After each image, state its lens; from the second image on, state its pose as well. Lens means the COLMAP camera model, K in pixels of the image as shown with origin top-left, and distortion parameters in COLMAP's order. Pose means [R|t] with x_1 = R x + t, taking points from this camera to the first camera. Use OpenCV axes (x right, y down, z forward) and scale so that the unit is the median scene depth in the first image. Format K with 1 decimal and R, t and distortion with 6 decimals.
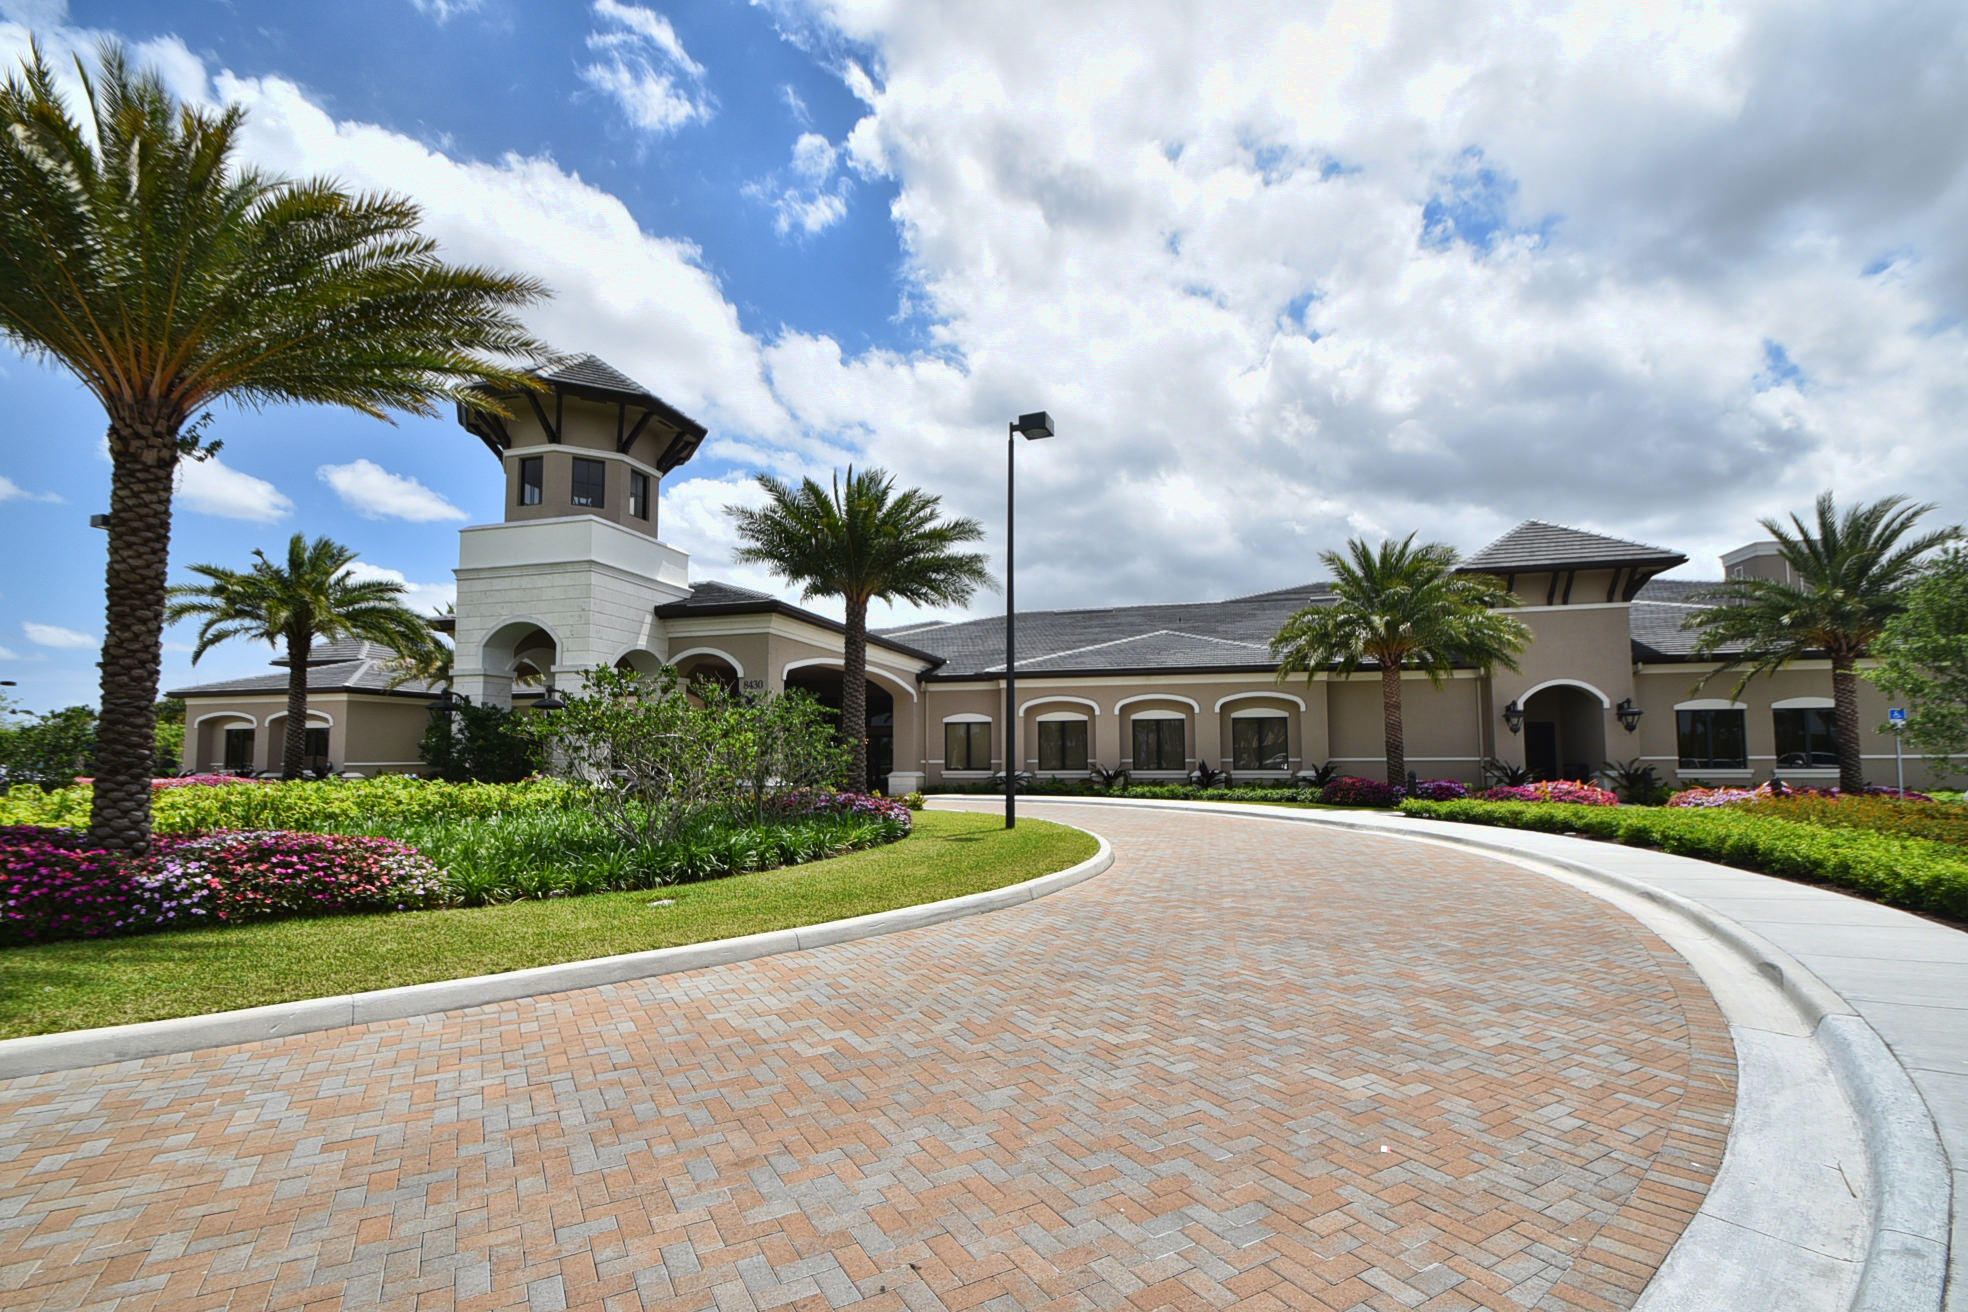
lens RADIAL K [[906.6, 0, 984.0], [0, 906.6, 682.7], [0, 0, 1]] dist [0.016717, -0.021888]
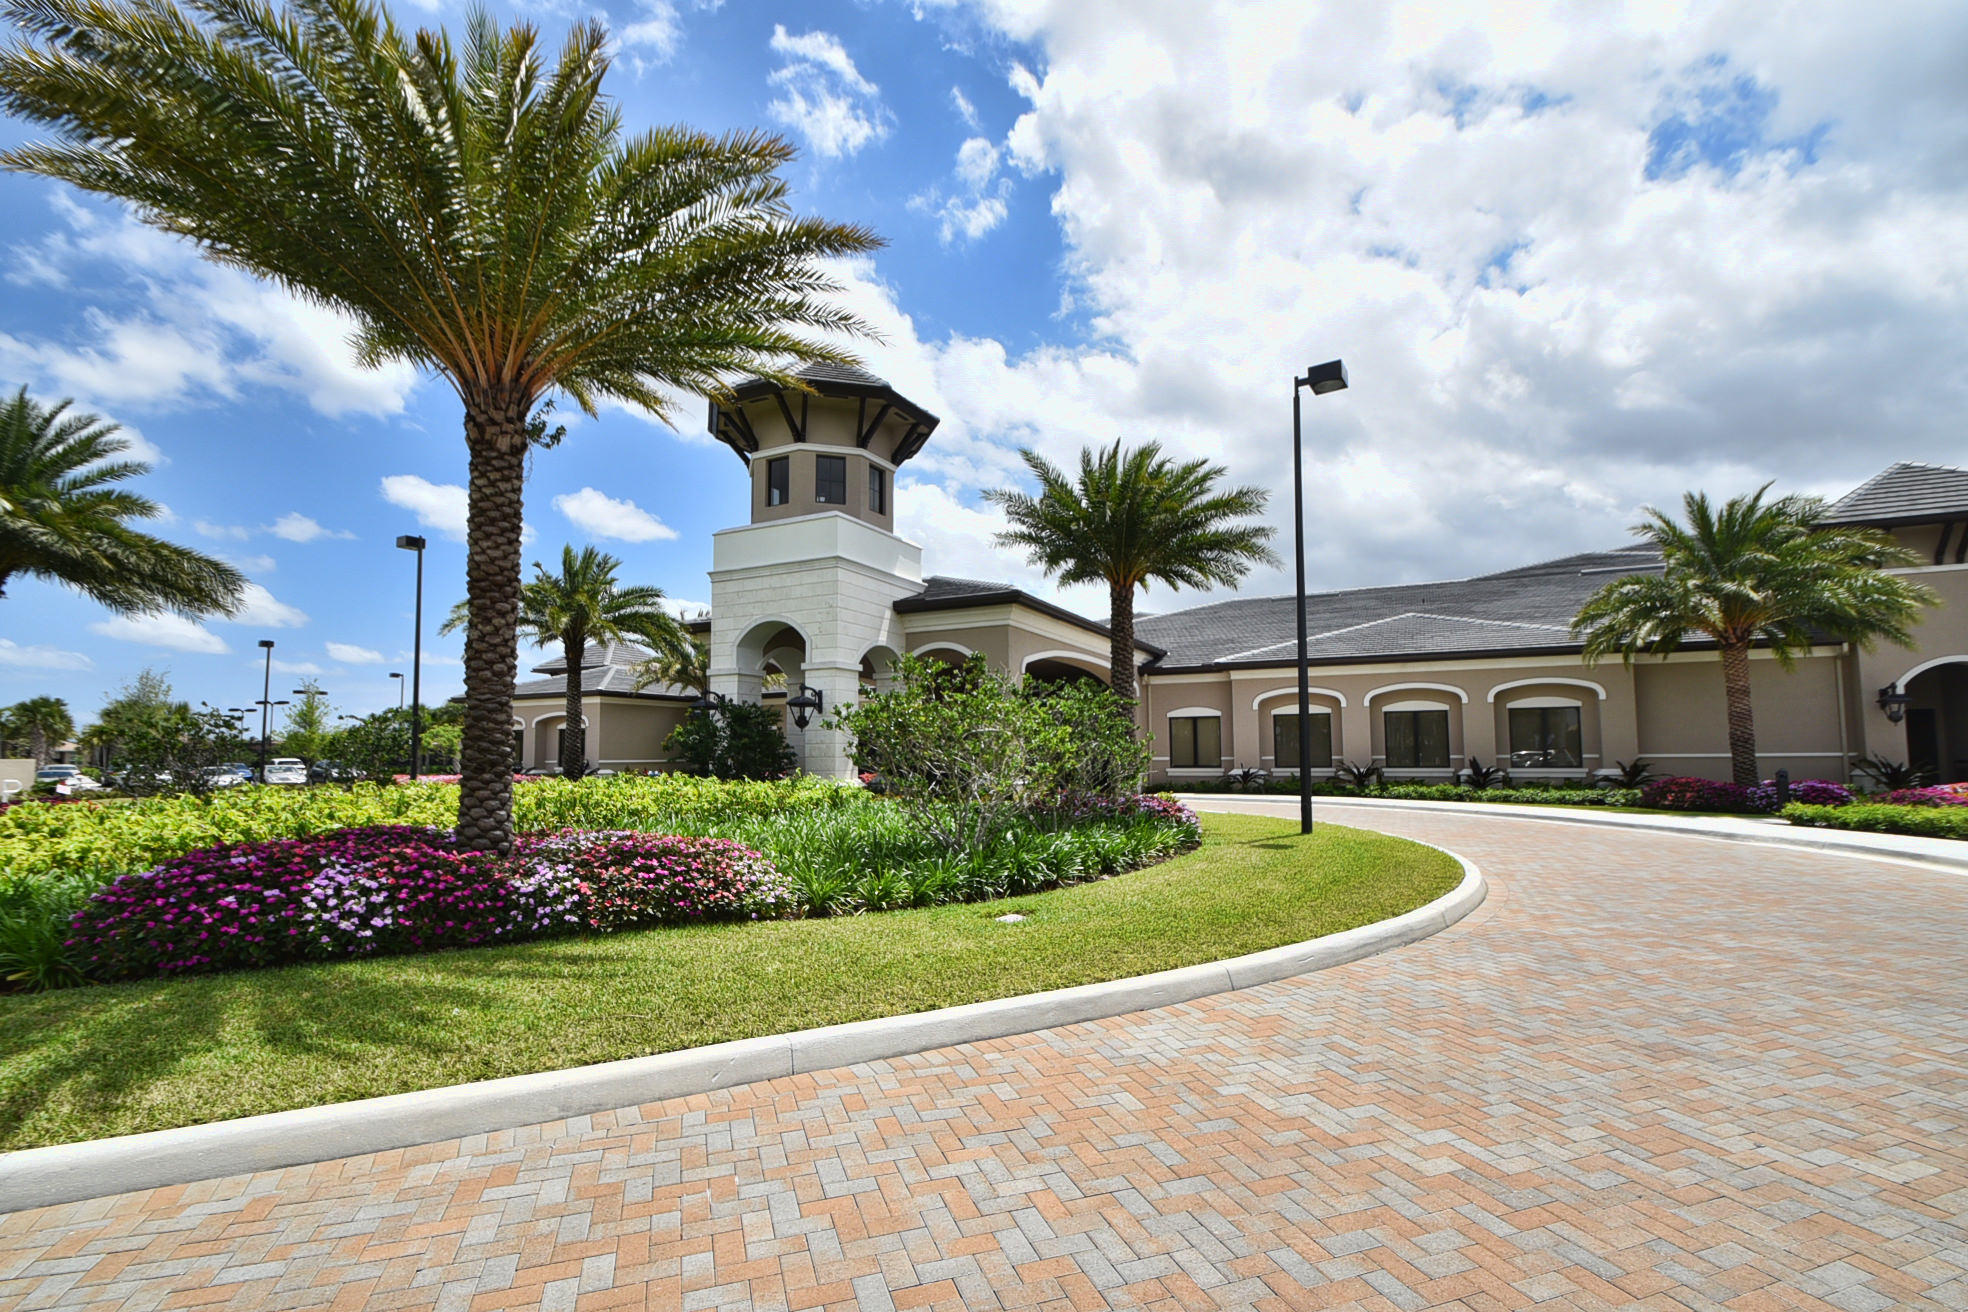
lens RADIAL K [[914.8, 0, 983.1], [0, 914.8, 683.9], [0, 0, 1]] dist [-0.001282, -0.000718]
pose [[0.980112, -0.017364, -0.197682, -0.111040], [0.018346, 0.999827, 0.003139, 0.006261], [0.197593, -0.006703, 0.980261, 0.067852]]
